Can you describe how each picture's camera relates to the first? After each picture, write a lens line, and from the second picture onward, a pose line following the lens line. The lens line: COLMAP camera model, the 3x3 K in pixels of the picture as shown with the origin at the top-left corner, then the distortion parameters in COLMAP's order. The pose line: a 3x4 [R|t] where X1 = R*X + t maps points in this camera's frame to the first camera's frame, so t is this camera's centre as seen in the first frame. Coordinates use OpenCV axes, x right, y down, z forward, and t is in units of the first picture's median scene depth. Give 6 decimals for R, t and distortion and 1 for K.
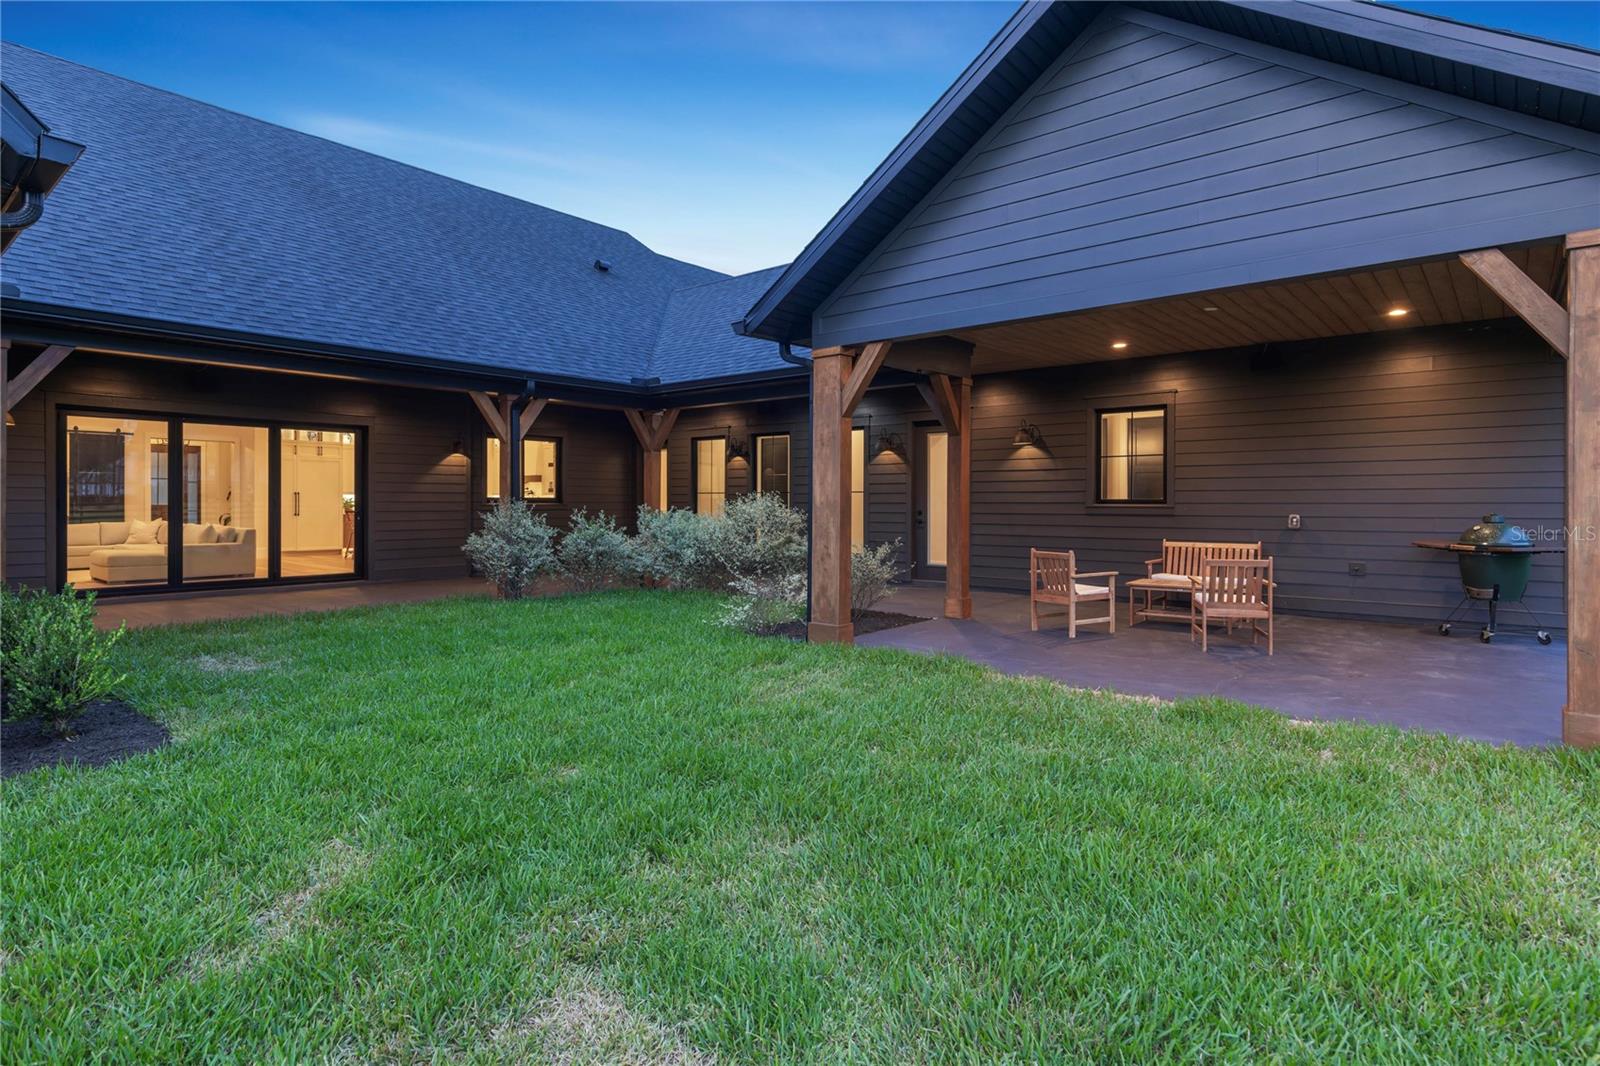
lens RADIAL K [[844.5, 0, 803.5], [0, 844.5, 513.8], [0, 0, 1]] dist [-0.001252, 0.000464]
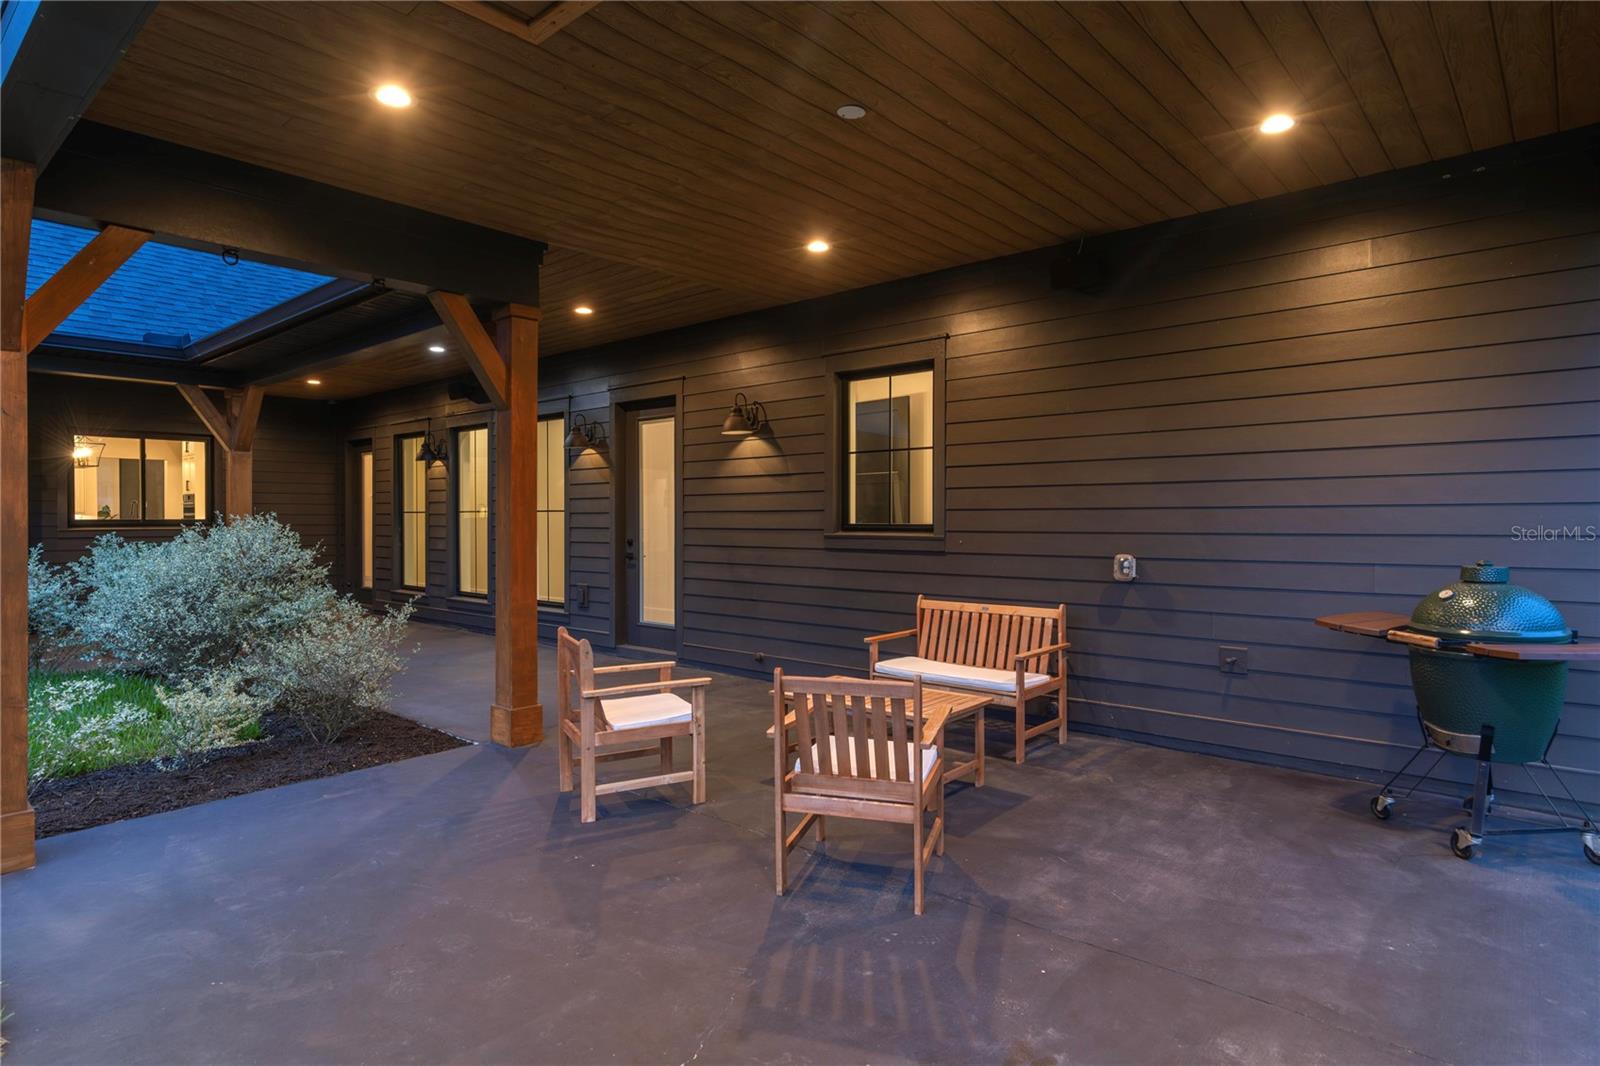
lens RADIAL K [[882.9, 0, 800.0], [0, 882.9, 533.0], [0, 0, 1]] dist [0.001227, -0.001230]
pose [[0.999823, -0.002038, -0.018714, 0.364431], [0.002100, 0.999992, 0.003264, -0.014028], [0.018708, -0.003303, 0.999820, 0.412752]]
